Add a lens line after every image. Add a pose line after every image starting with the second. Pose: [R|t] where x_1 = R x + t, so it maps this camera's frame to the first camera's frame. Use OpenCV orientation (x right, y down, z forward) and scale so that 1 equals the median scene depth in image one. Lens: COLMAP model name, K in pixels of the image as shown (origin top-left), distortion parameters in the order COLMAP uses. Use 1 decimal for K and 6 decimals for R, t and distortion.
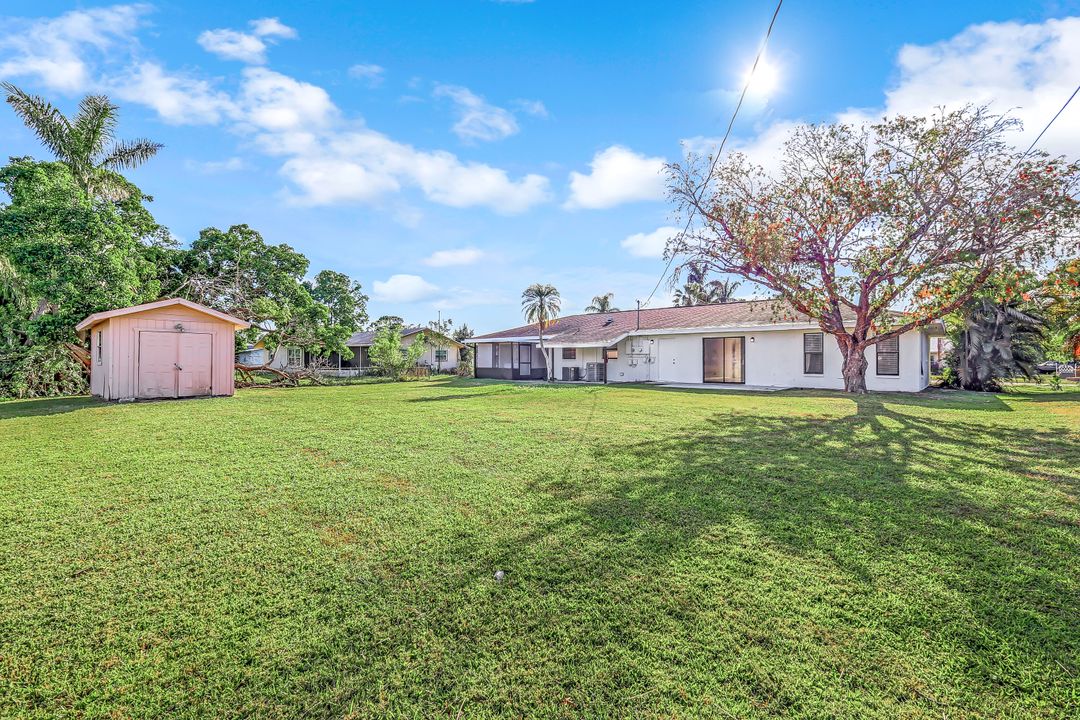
lens RADIAL K [[478.6, 0, 541.7], [0, 478.6, 359.9], [0, 0, 1]] dist [0.003523, 0.000201]
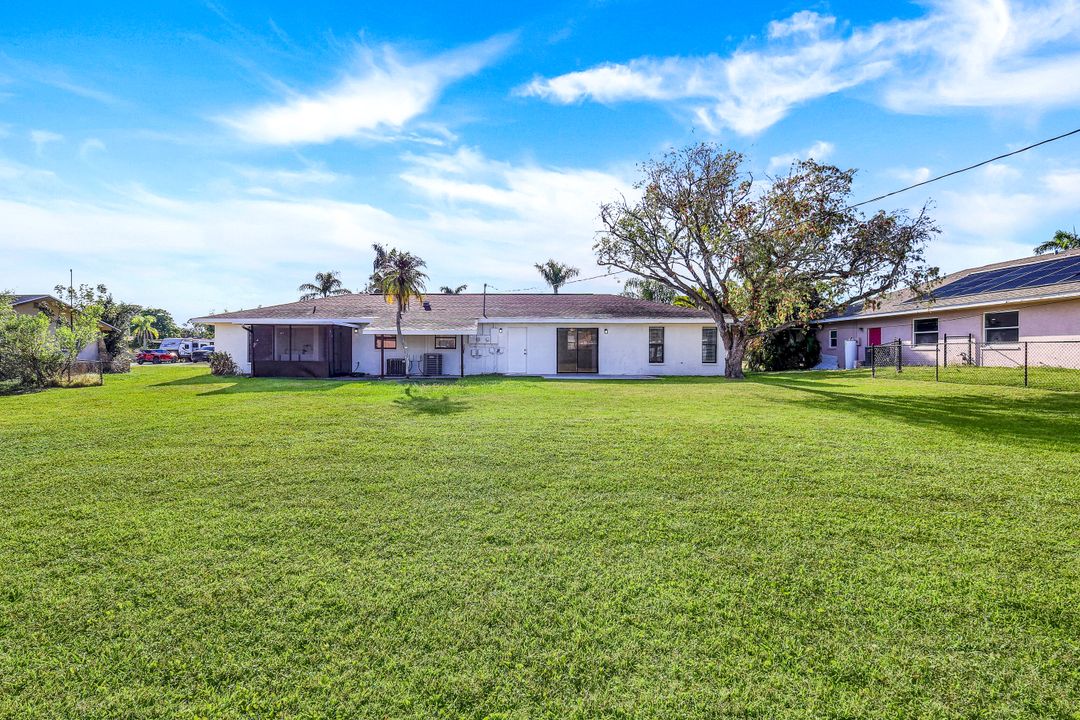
lens RADIAL K [[478.6, 0, 541.7], [0, 478.6, 359.9], [0, 0, 1]] dist [0.003523, 0.000201]
pose [[0.764224, -0.012865, 0.644823, -0.295445], [-0.002250, 0.999742, 0.022613, -0.002315], [-0.644947, -0.018733, 0.763998, 0.246138]]
